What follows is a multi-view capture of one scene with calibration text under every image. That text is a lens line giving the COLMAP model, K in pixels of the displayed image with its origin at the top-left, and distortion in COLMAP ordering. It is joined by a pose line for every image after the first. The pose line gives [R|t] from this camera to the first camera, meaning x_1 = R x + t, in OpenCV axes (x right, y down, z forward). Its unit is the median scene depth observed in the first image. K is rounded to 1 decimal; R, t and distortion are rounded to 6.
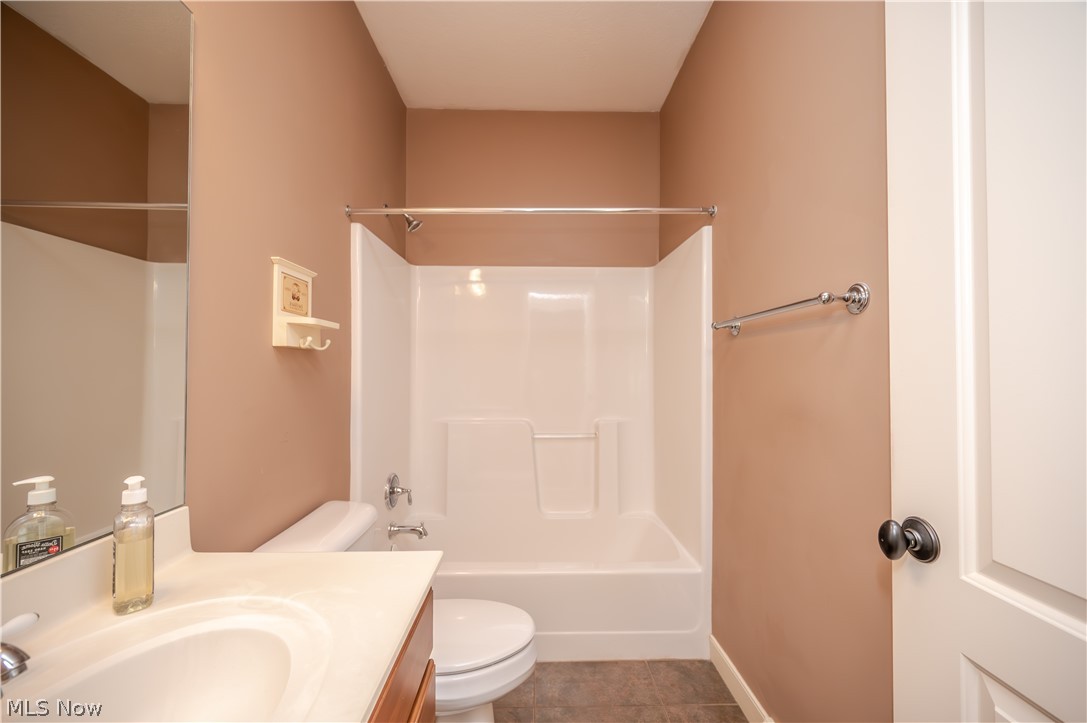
lens RADIAL K [[439.0, 0, 550.3], [0, 439.0, 363.2], [0, 0, 1]] dist [-0.002449, 0.000123]
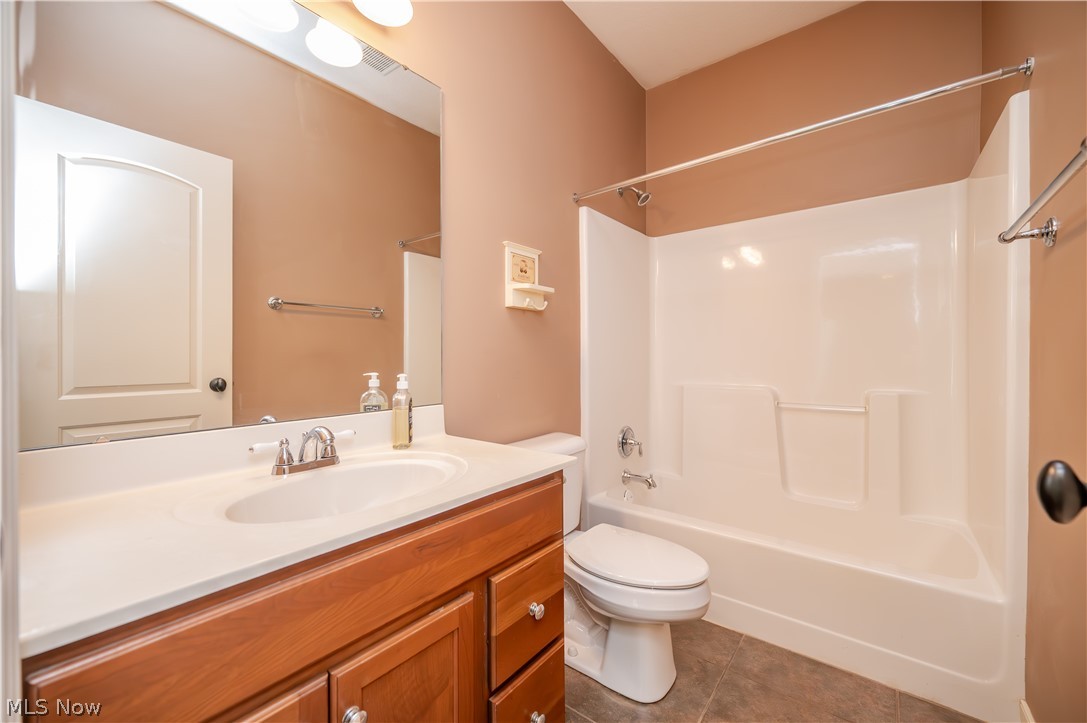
lens RADIAL K [[449.1, 0, 552.2], [0, 449.1, 364.2], [0, 0, 1]] dist [-0.003367, -0.000108]
pose [[0.760220, -0.000097, -0.649665, 0.296831], [0.012995, 0.999802, 0.015057, 0.091540], [0.649535, -0.019889, 0.760071, 0.016532]]
